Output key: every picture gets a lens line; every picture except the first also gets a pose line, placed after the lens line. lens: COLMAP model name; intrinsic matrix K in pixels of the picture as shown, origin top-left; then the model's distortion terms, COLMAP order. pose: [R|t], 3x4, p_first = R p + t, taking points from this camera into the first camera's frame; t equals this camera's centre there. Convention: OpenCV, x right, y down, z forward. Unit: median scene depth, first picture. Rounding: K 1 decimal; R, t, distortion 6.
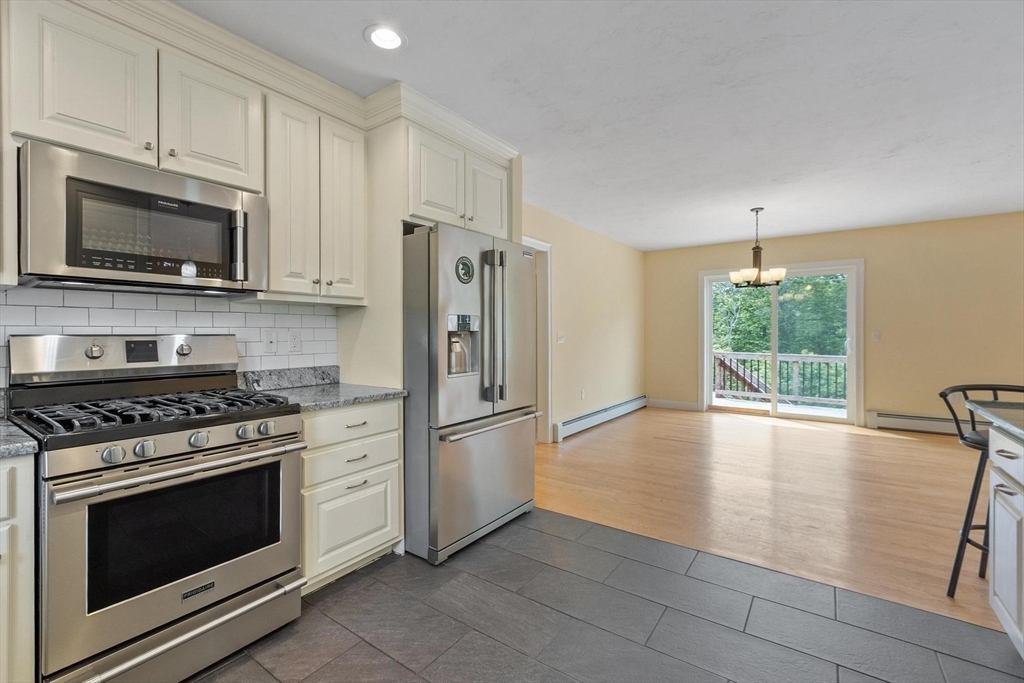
lens RADIAL K [[446.7, 0, 504.9], [0, 446.7, 336.1], [0, 0, 1]] dist [-0.000020, -0.000006]
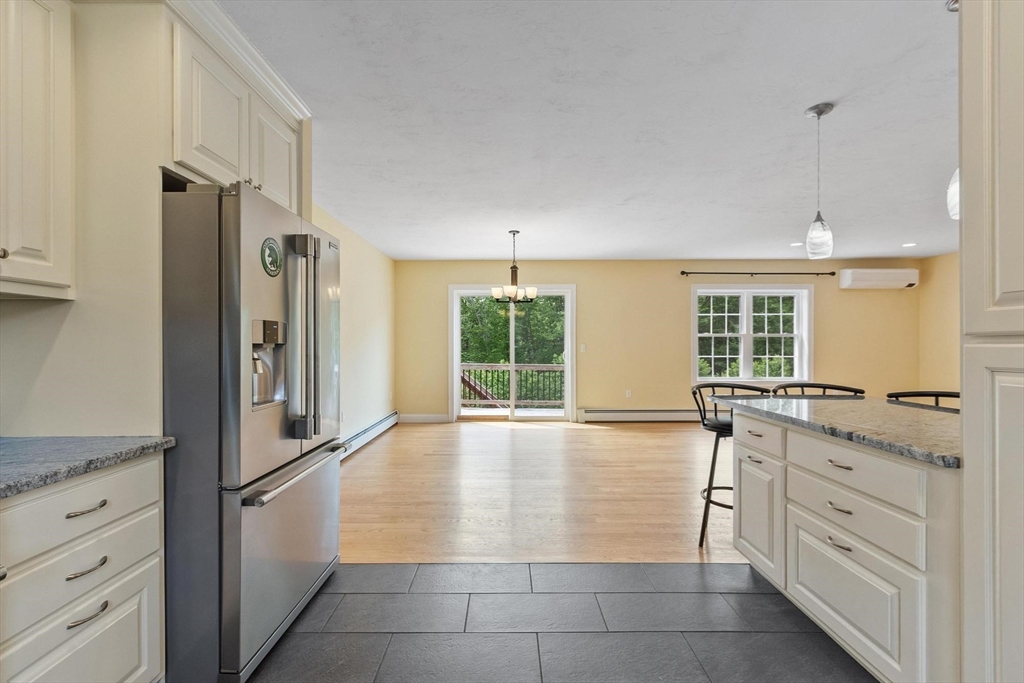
lens RADIAL K [[464.6, 0, 508.7], [0, 464.6, 344.6], [0, 0, 1]] dist [0.001606, 0.000163]
pose [[0.808133, -0.000491, 0.589000, -0.113471], [0.005698, 0.999959, -0.006985, -0.000989], [-0.588973, 0.009001, 0.808103, 0.094927]]
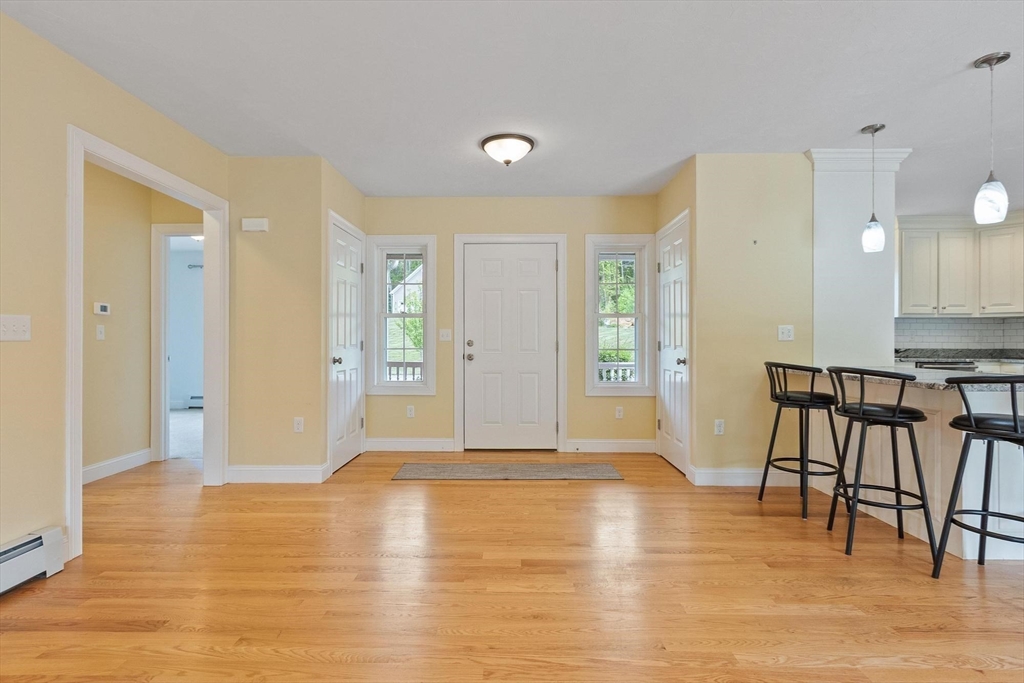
lens RADIAL K [[510.4, 0, 505.4], [0, 510.4, 341.8], [0, 0, 1]] dist [-0.000524, -0.000814]
pose [[-0.816578, 0.001083, -0.577234, 1.233009], [-0.004765, 0.999952, 0.008617, 0.020389], [0.577215, 0.009787, -0.816533, 0.465856]]
